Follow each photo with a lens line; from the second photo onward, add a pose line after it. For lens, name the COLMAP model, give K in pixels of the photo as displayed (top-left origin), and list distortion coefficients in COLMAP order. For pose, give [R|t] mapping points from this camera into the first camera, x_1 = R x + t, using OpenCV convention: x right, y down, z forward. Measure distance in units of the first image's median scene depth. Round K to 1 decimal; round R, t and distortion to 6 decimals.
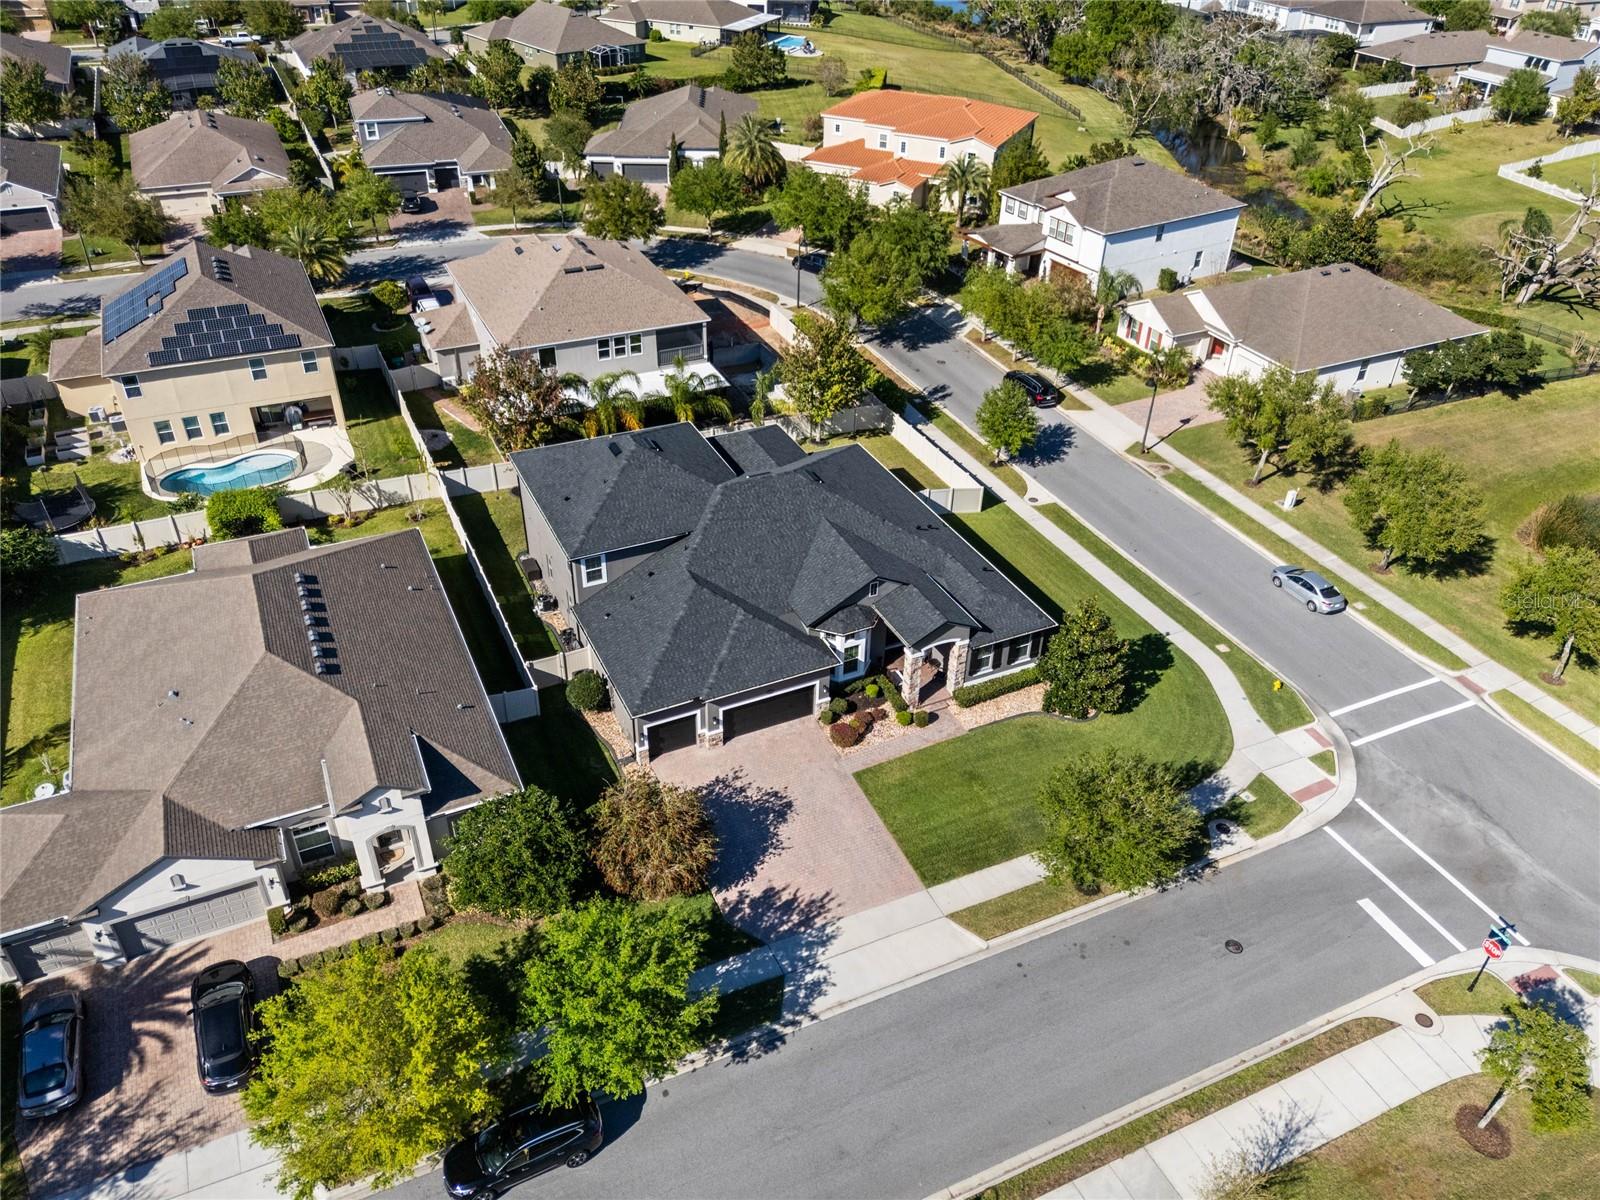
lens RADIAL K [[1212.1, 0, 801.1], [0, 1212.1, 544.5], [0, 0, 1]] dist [0.064294, -0.058587]
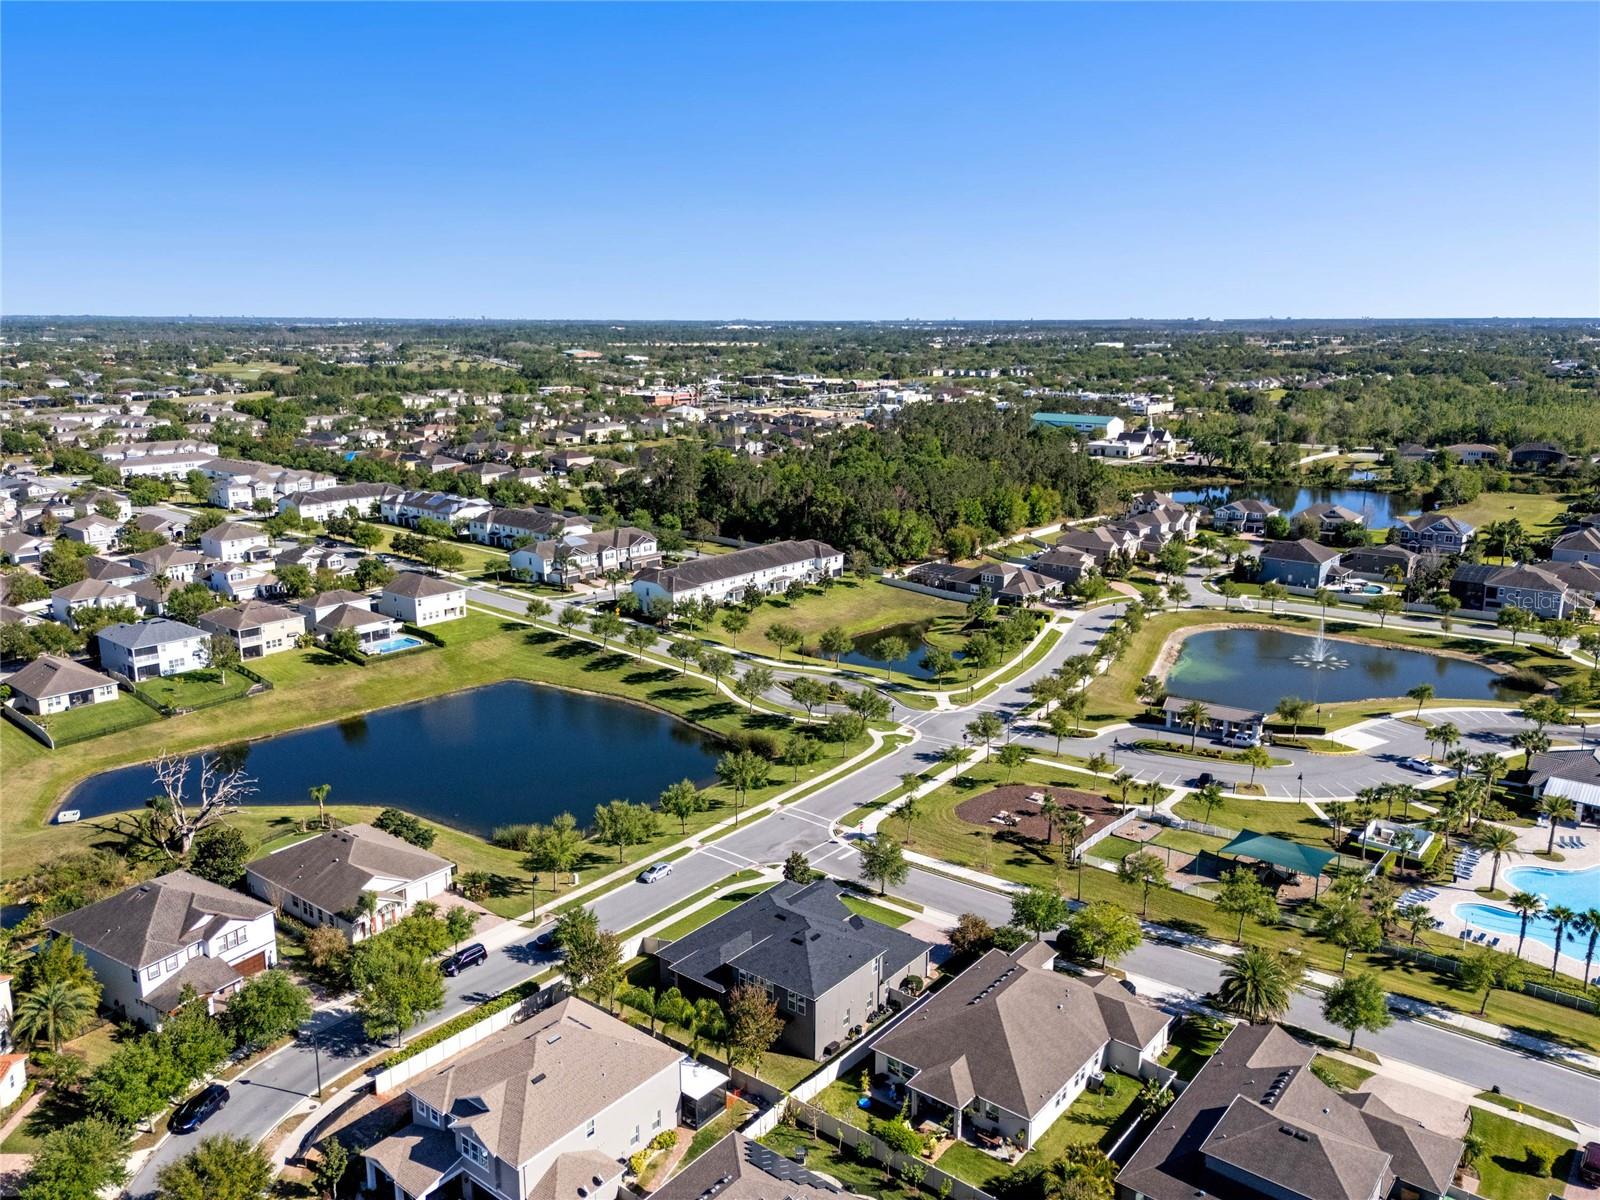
lens RADIAL K [[1207.0, 0, 800.8], [0, 1207.0, 584.7], [0, 0, 1]] dist [0.100025, -0.120725]
pose [[-0.439767, -0.215679, 0.871830, -1.721317], [0.468681, 0.772961, 0.427632, -1.361520], [-0.766122, 0.596668, -0.238838, 1.192958]]
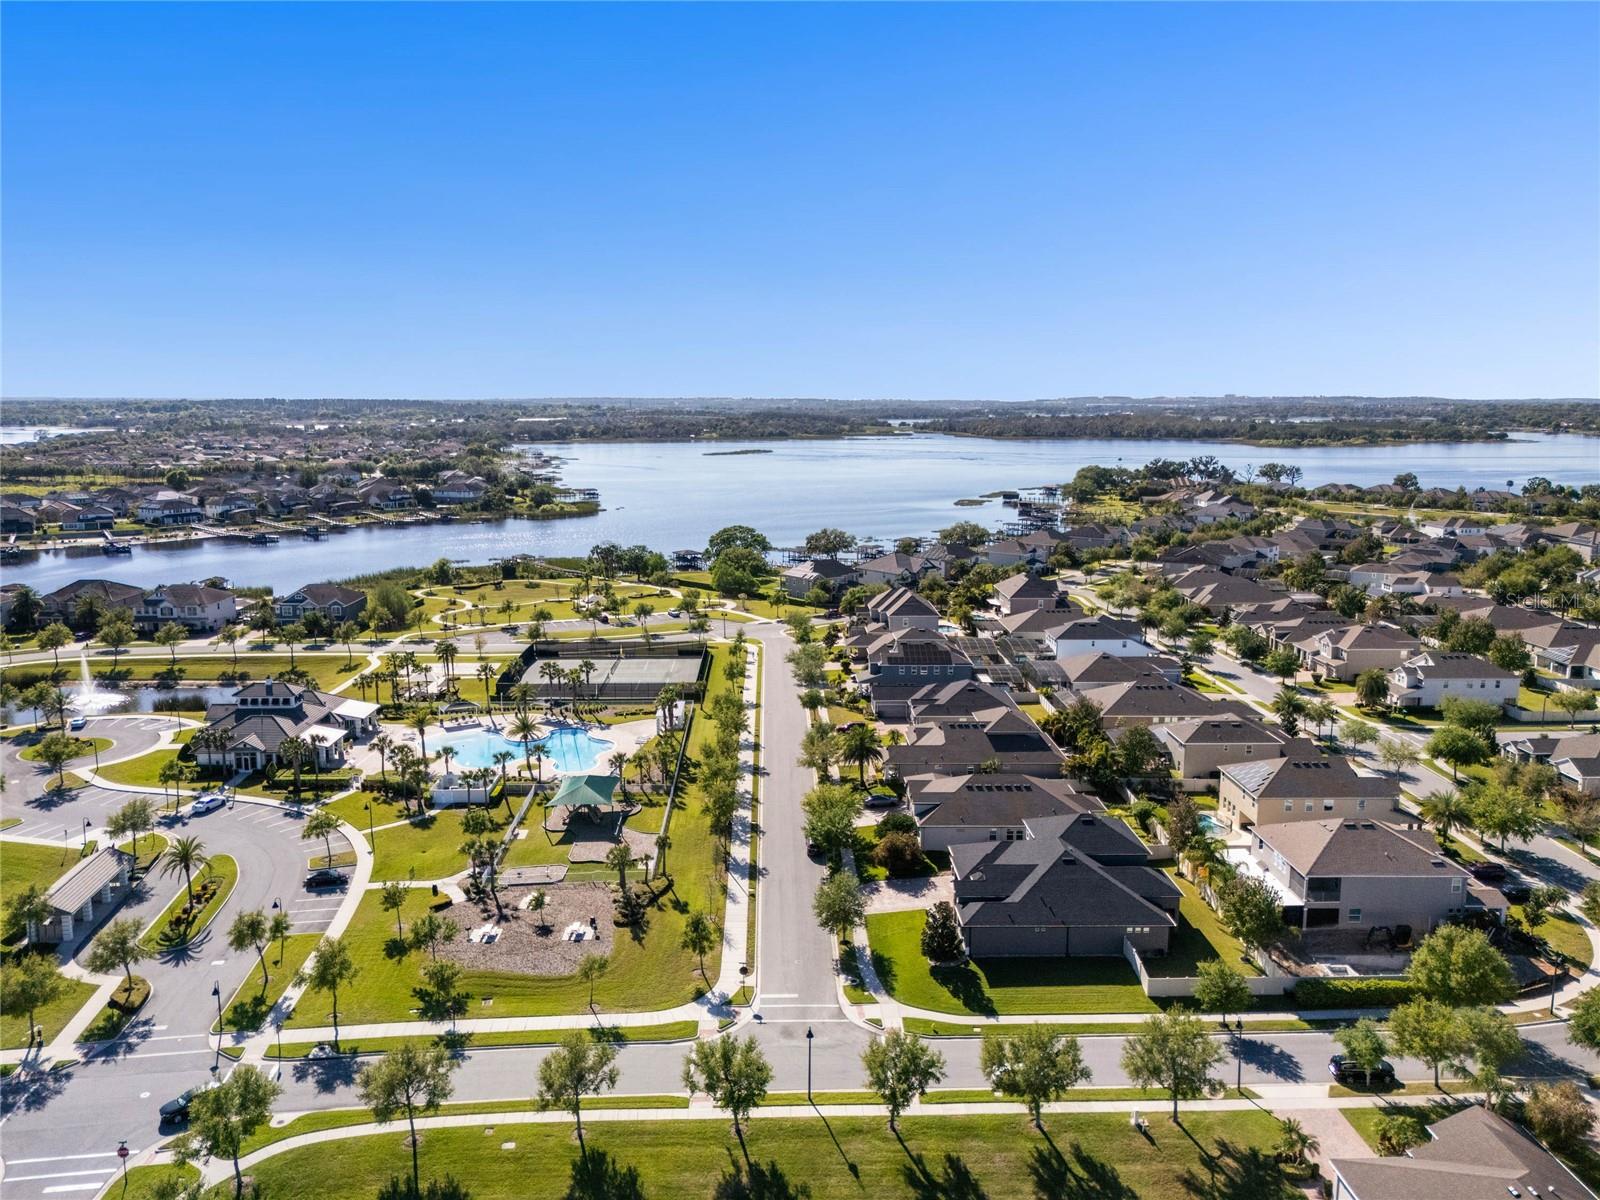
lens RADIAL K [[1212.1, 0, 801.1], [0, 1212.1, 544.5], [0, 0, 1]] dist [0.064294, -0.058587]
pose [[-0.404911, 0.087470, -0.910163, 2.089415], [-0.496238, 0.815041, 0.299093, -0.915912], [0.767981, 0.572763, -0.286613, 1.007951]]
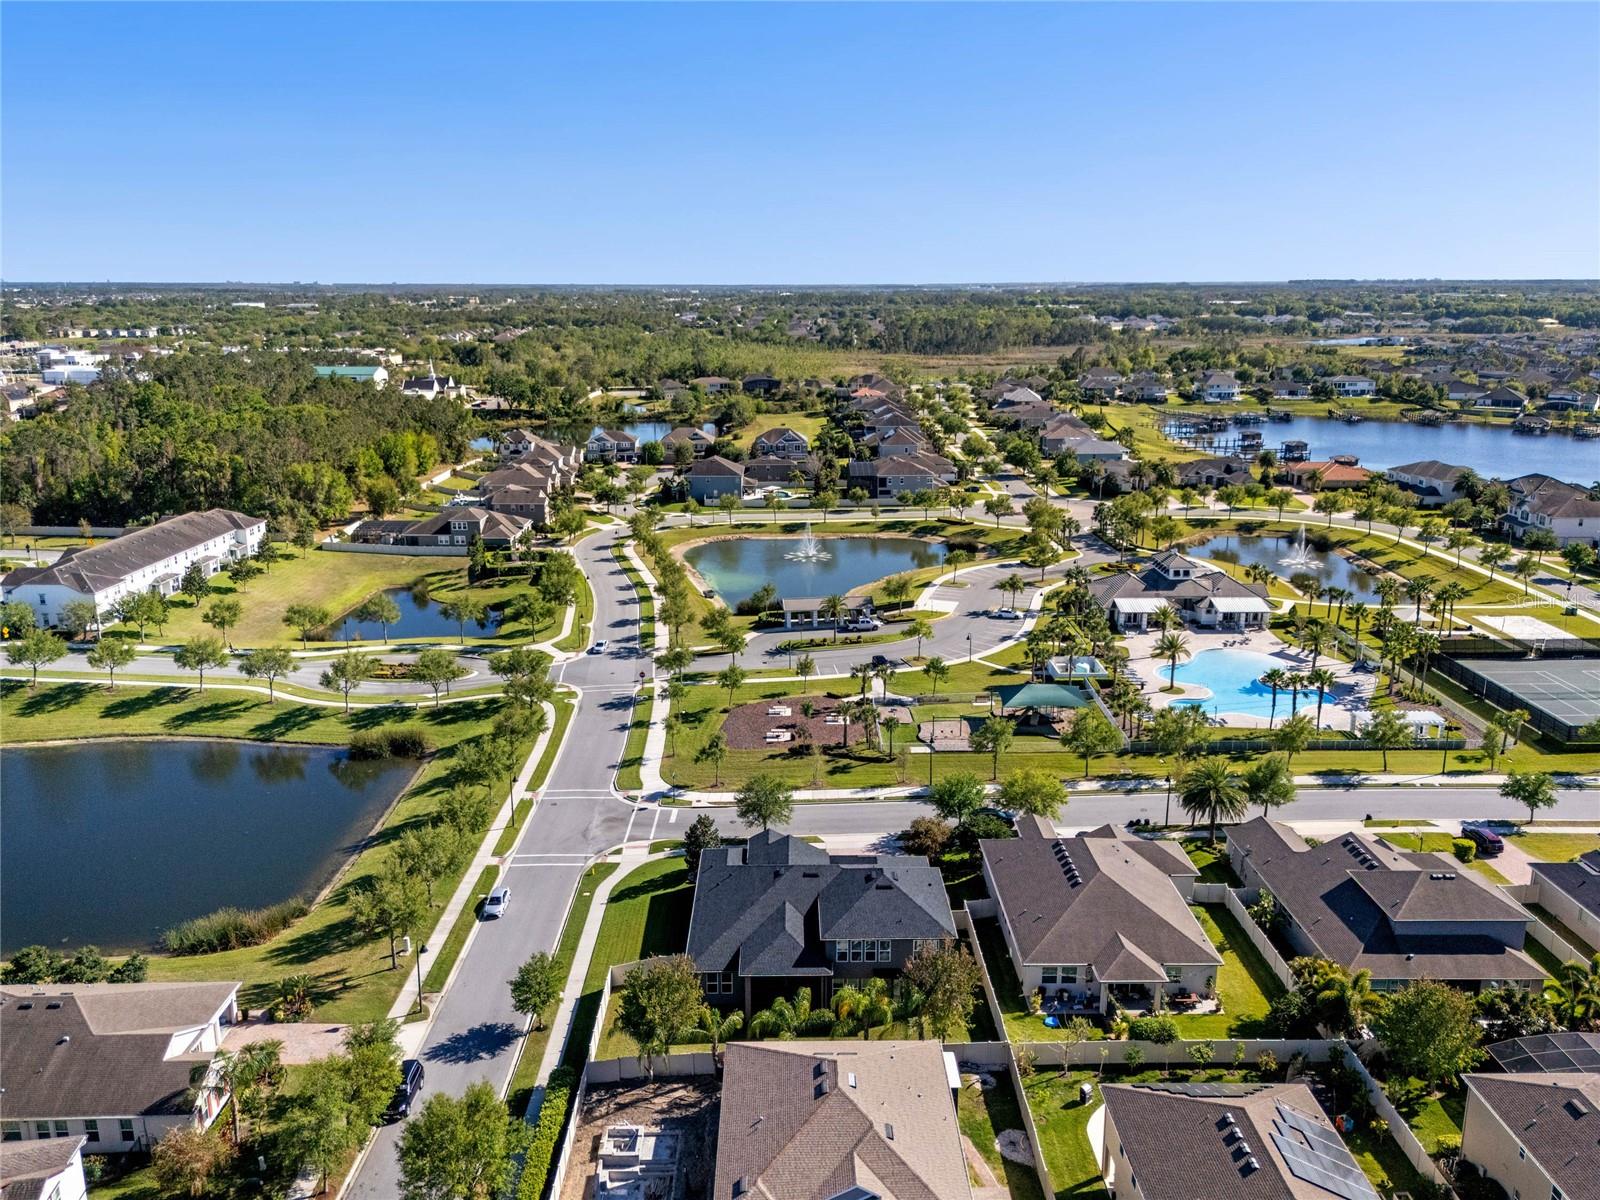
lens RADIAL K [[1207.0, 0, 800.8], [0, 1207.0, 584.7], [0, 0, 1]] dist [0.100025, -0.120725]
pose [[-0.909742, -0.119687, 0.397547, -0.657133], [0.205848, 0.701528, 0.682264, -1.528247], [-0.360549, 0.702519, -0.613573, 1.833884]]
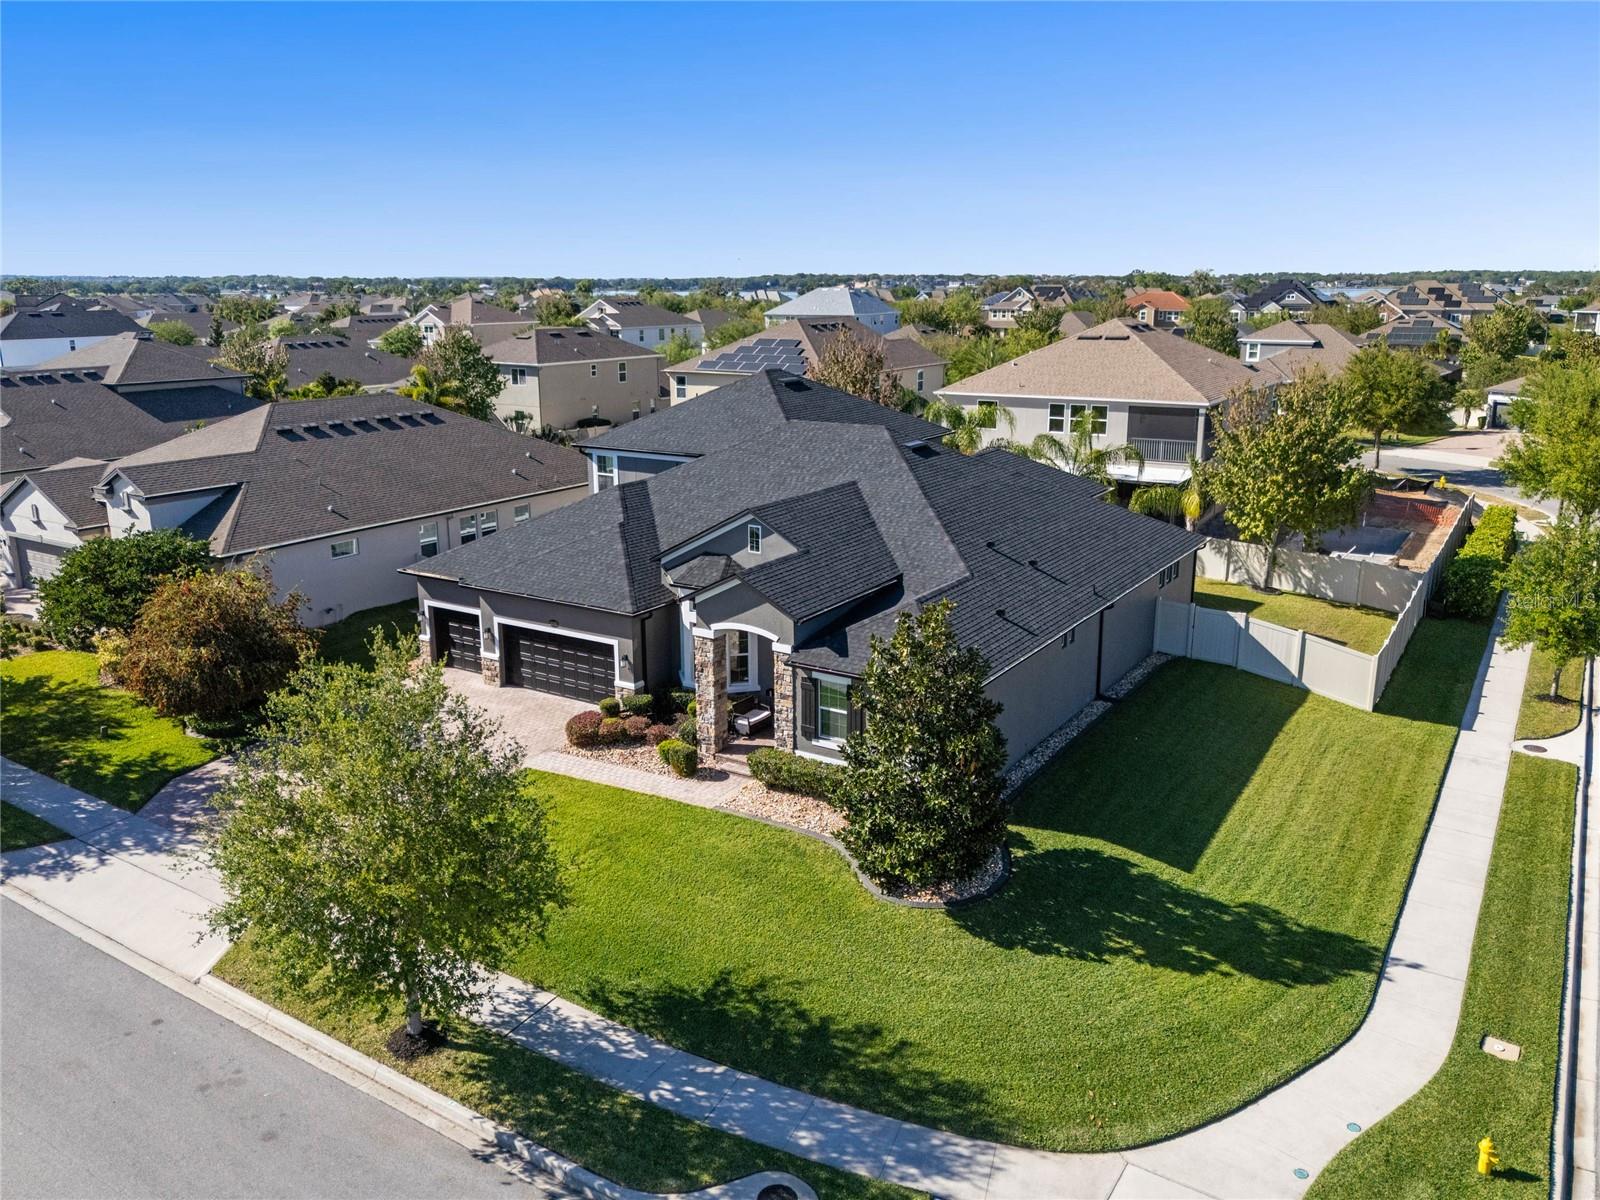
lens RADIAL K [[1245.0, 0, 797.7], [0, 1245.0, 536.5], [0, 0, 1]] dist [0.015112, -0.001742]
pose [[0.530572, 0.149447, -0.834361, 0.564124], [-0.438435, 0.890818, -0.119242, 0.094285], [0.725443, 0.429079, 0.538166, 0.665084]]
